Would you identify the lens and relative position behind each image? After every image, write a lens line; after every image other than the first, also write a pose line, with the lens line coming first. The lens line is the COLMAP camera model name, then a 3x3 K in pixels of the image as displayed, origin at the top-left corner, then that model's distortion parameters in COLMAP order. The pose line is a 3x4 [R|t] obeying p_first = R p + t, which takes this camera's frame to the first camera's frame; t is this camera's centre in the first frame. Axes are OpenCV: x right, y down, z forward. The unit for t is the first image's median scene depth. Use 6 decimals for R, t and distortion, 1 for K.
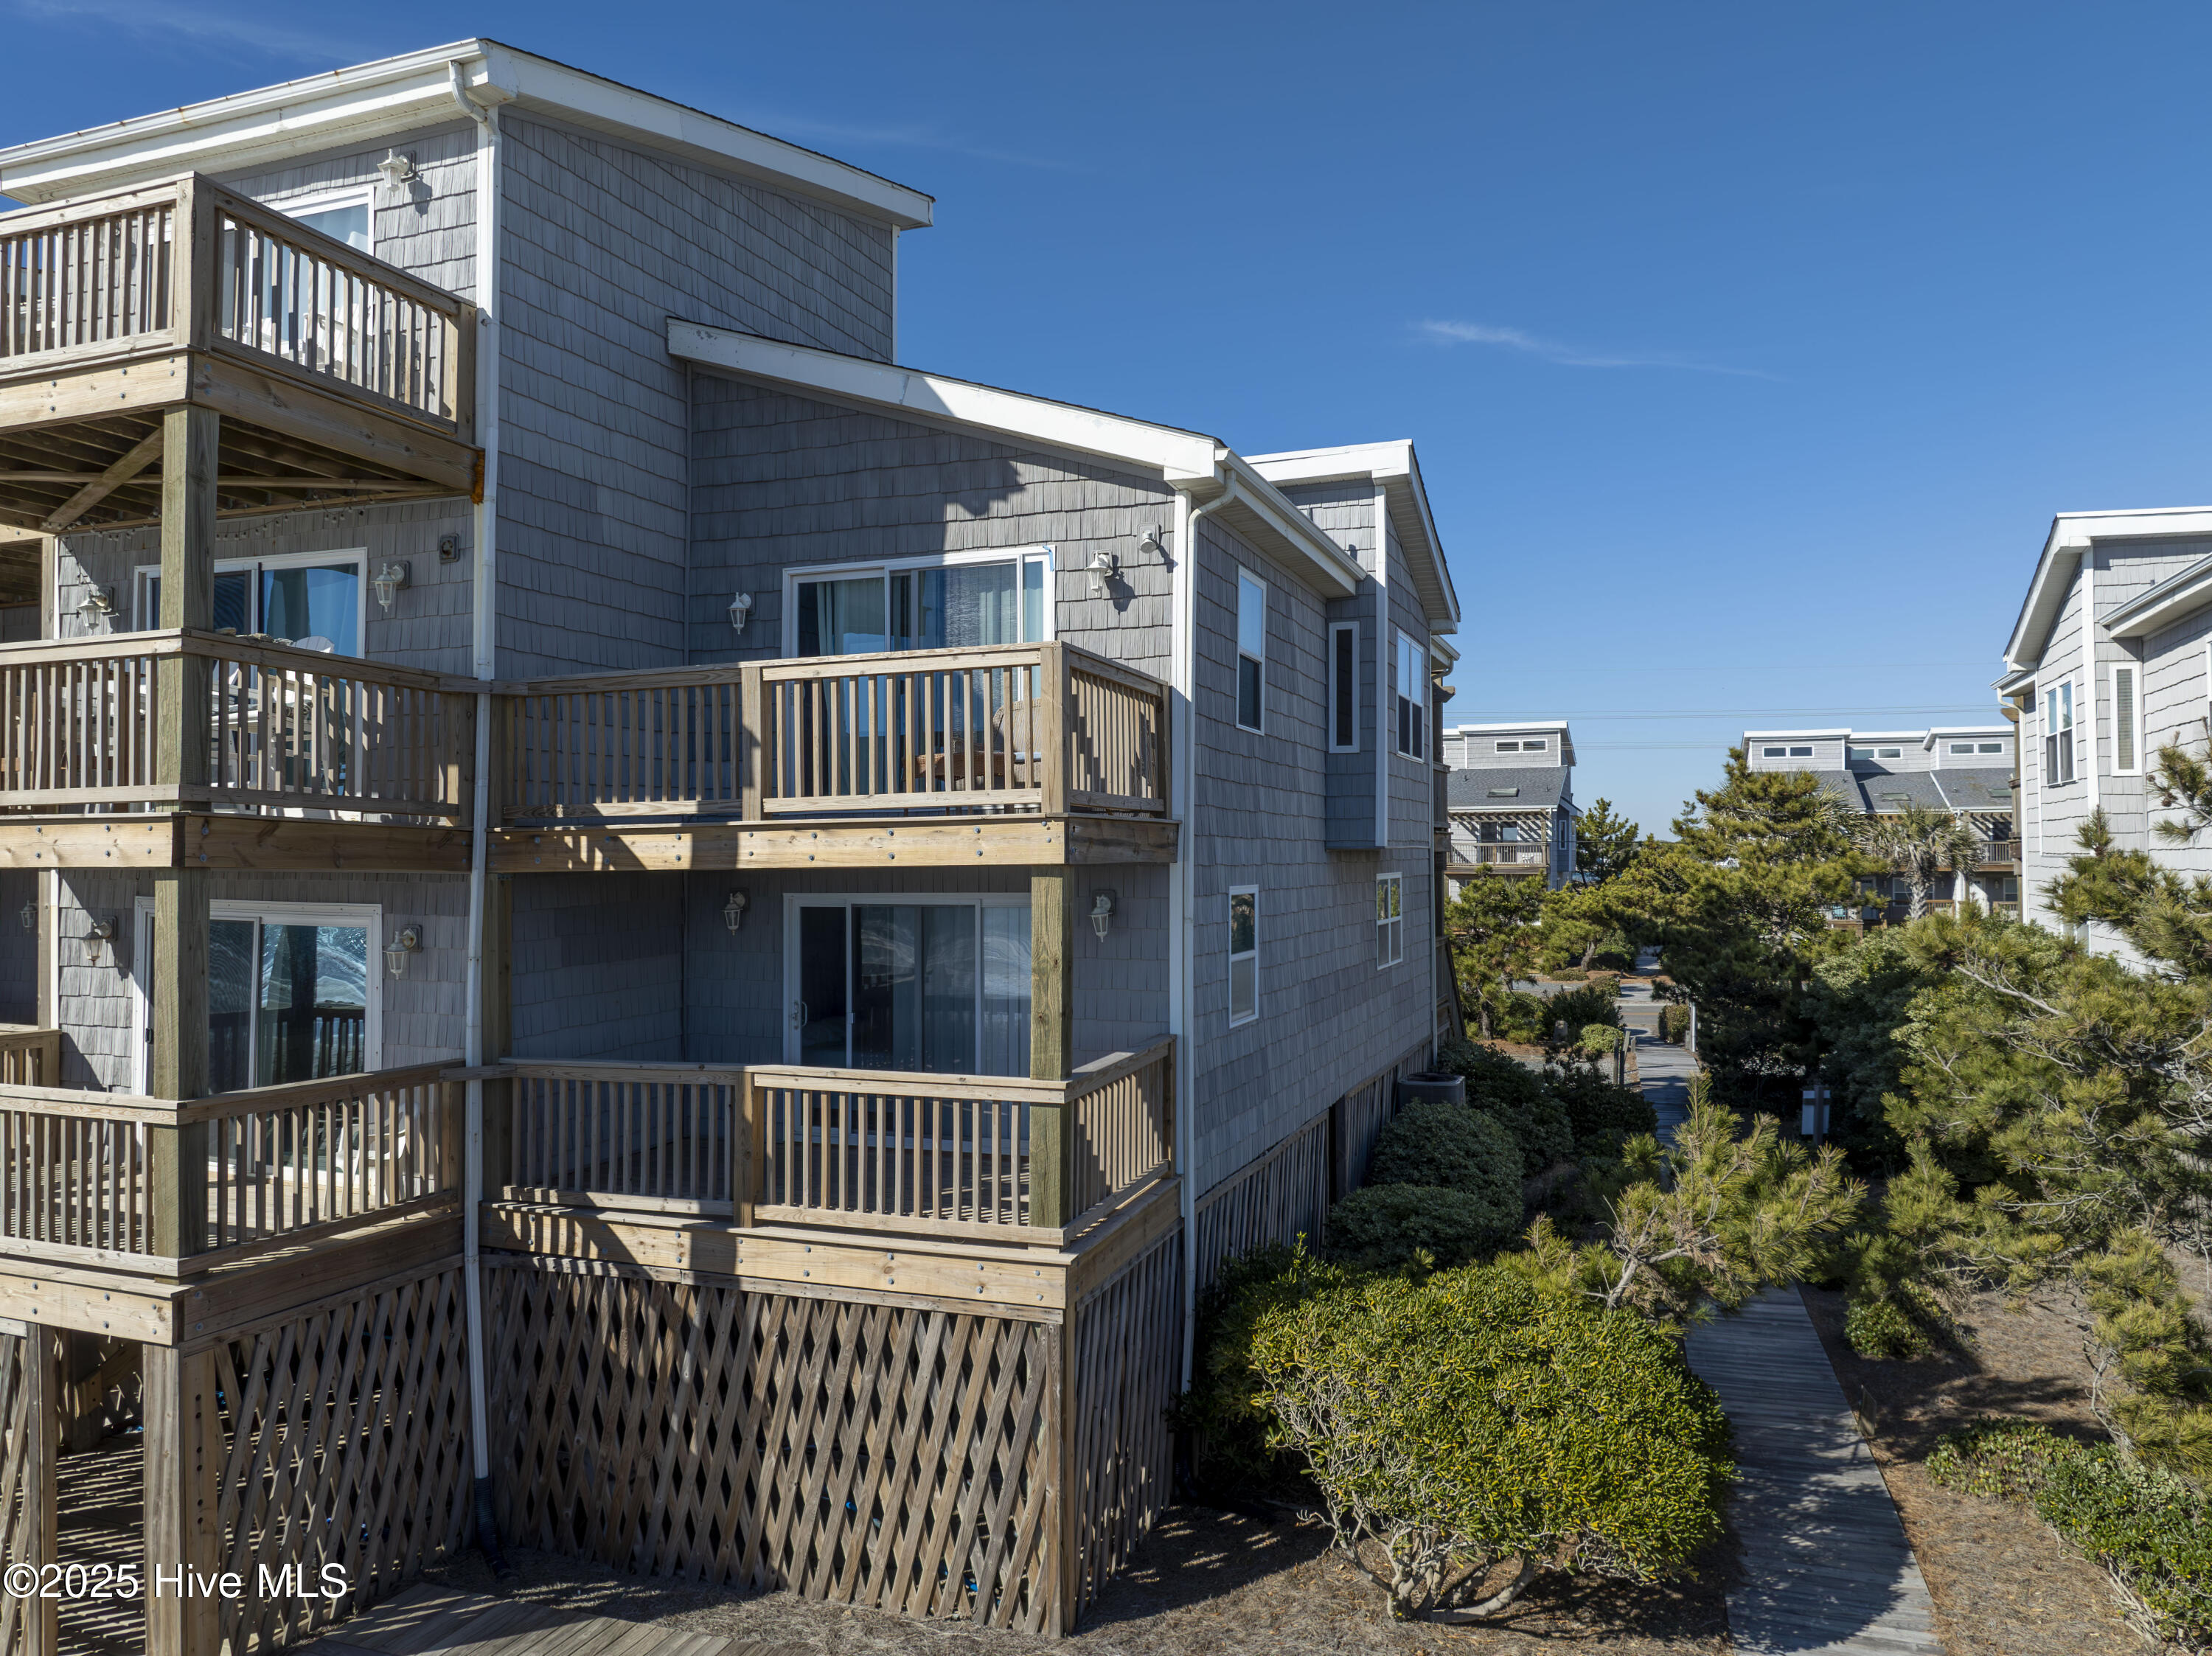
lens RADIAL K [[1561.6, 0, 1111.6], [0, 1561.6, 823.9], [0, 0, 1]] dist [-0.017307, -0.041174]
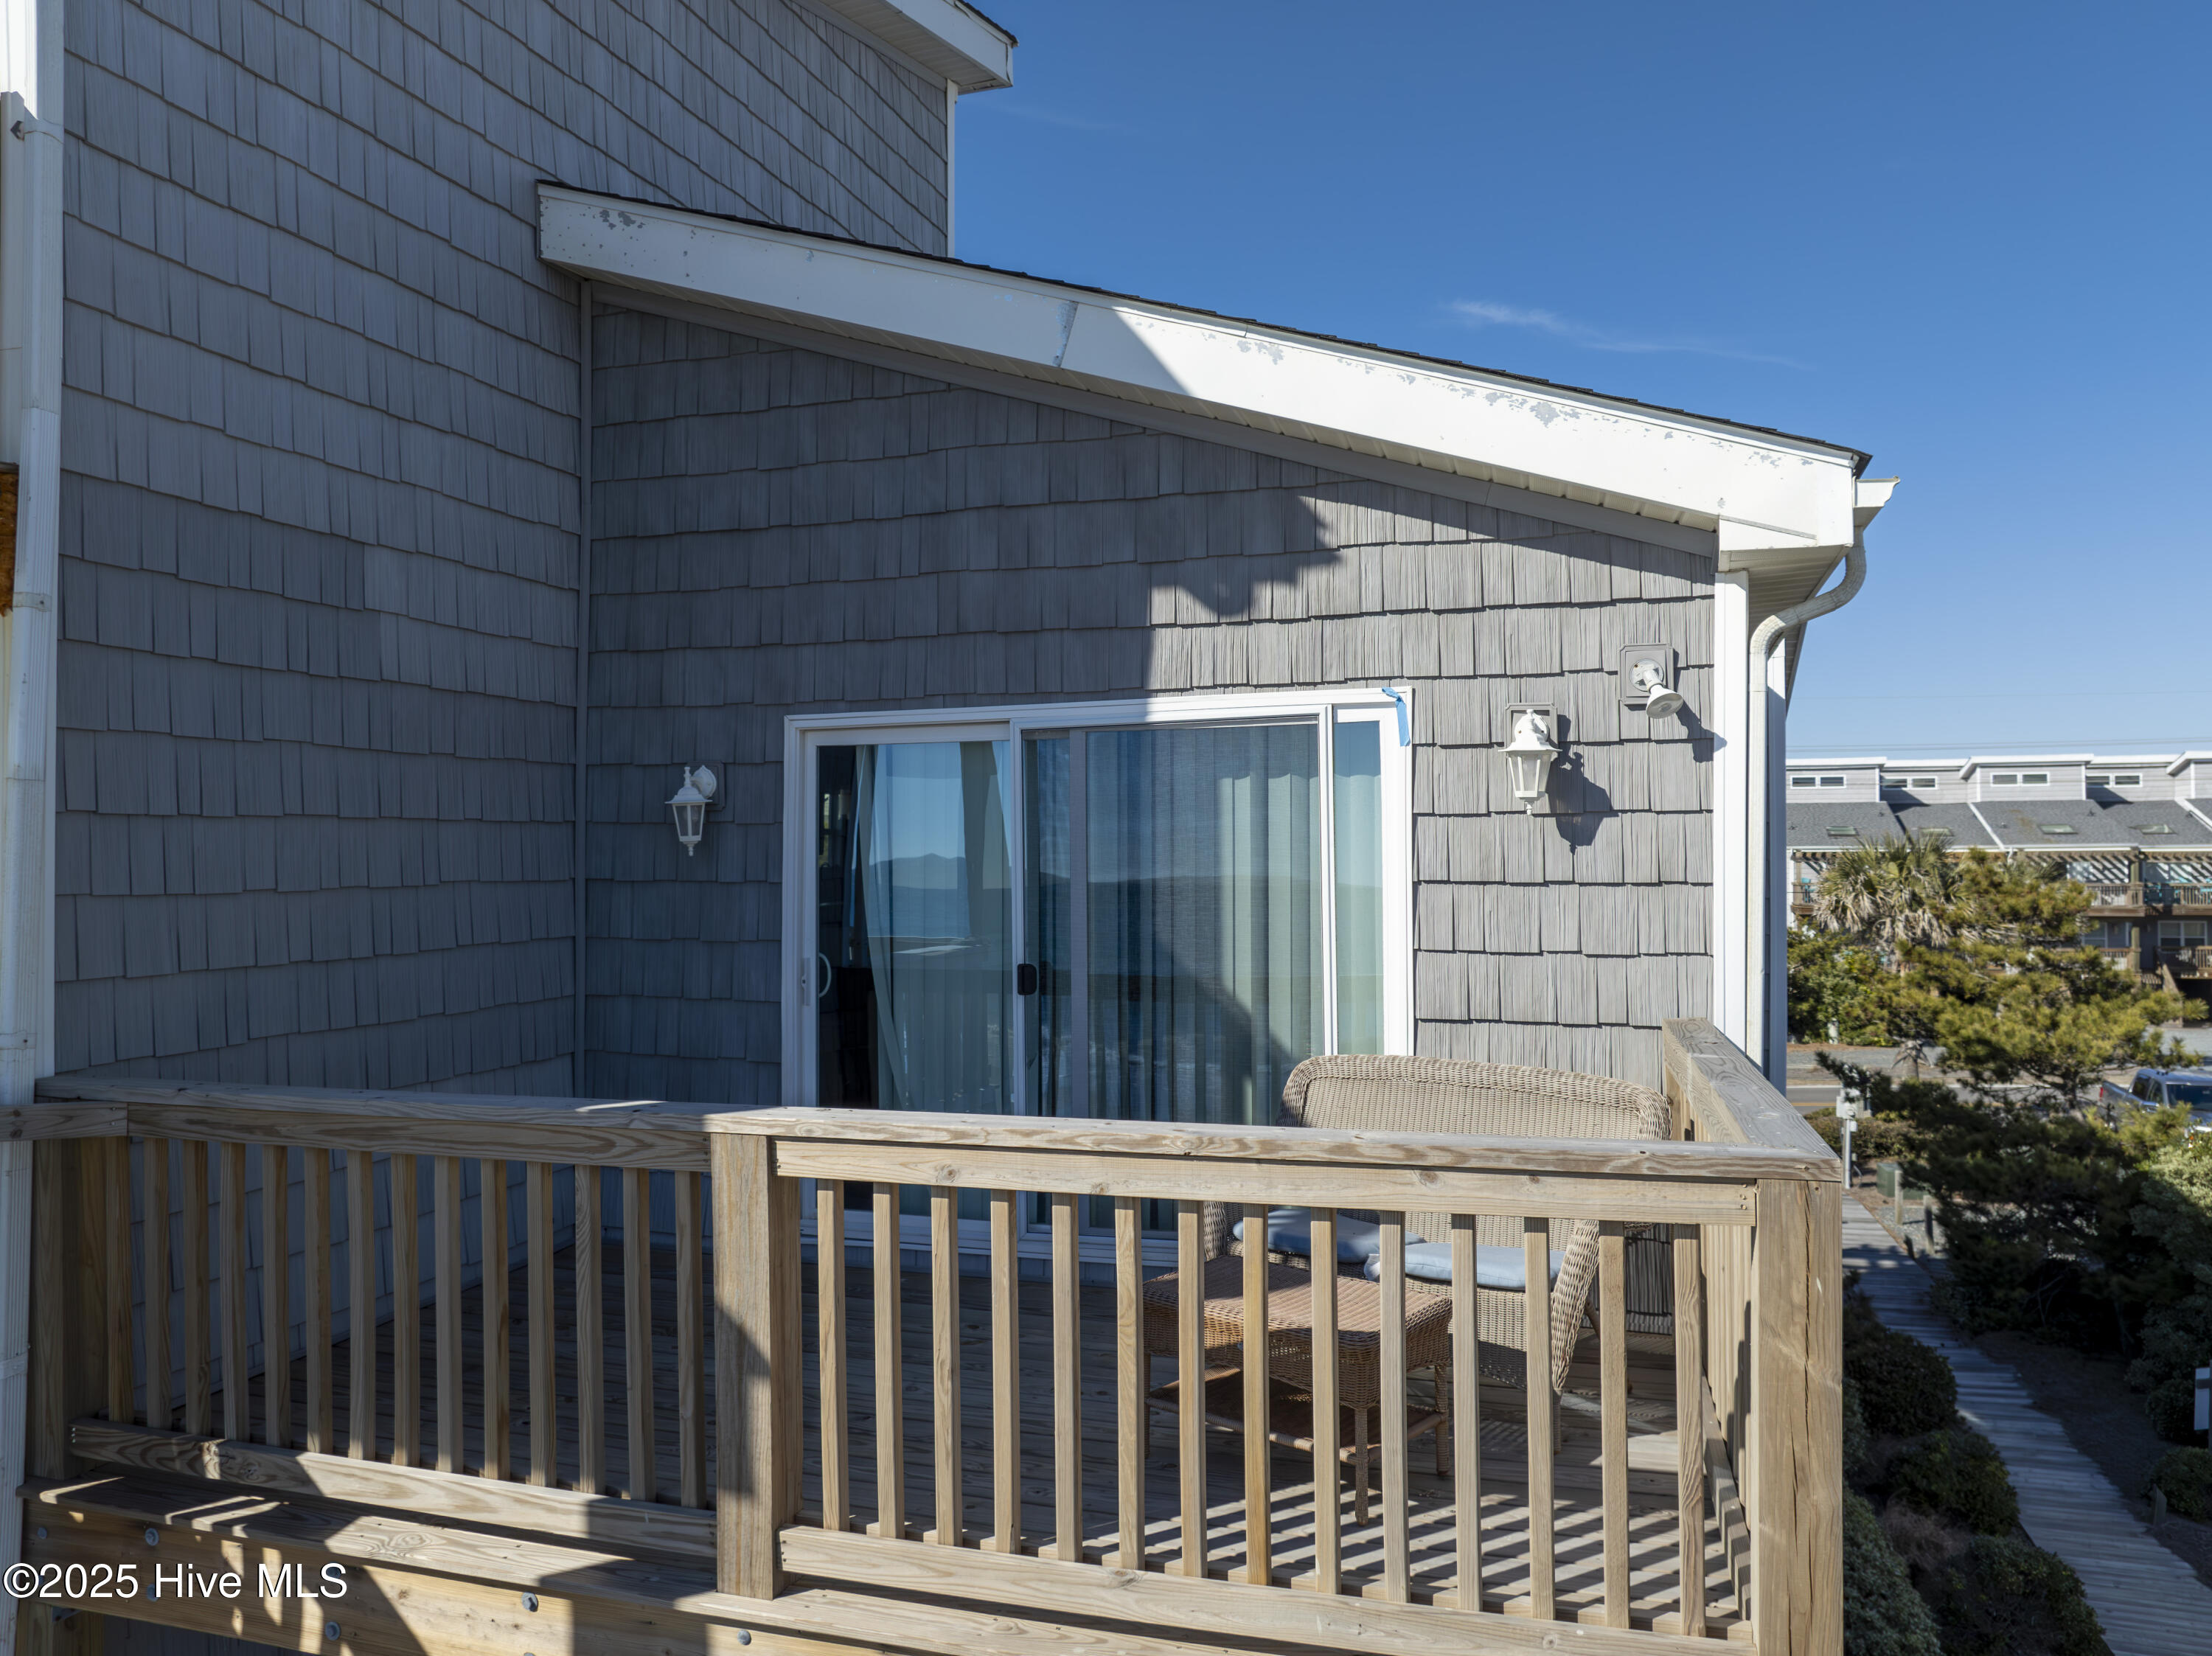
lens RADIAL K [[1565.6, 0, 1110.8], [0, 1565.6, 821.0], [0, 0, 1]] dist [-0.037639, -0.000390]
pose [[0.999302, -0.000625, 0.037361, -0.135267], [0.000664, 0.999999, -0.001023, -0.136835], [-0.037361, 0.001047, 0.999301, 0.545839]]
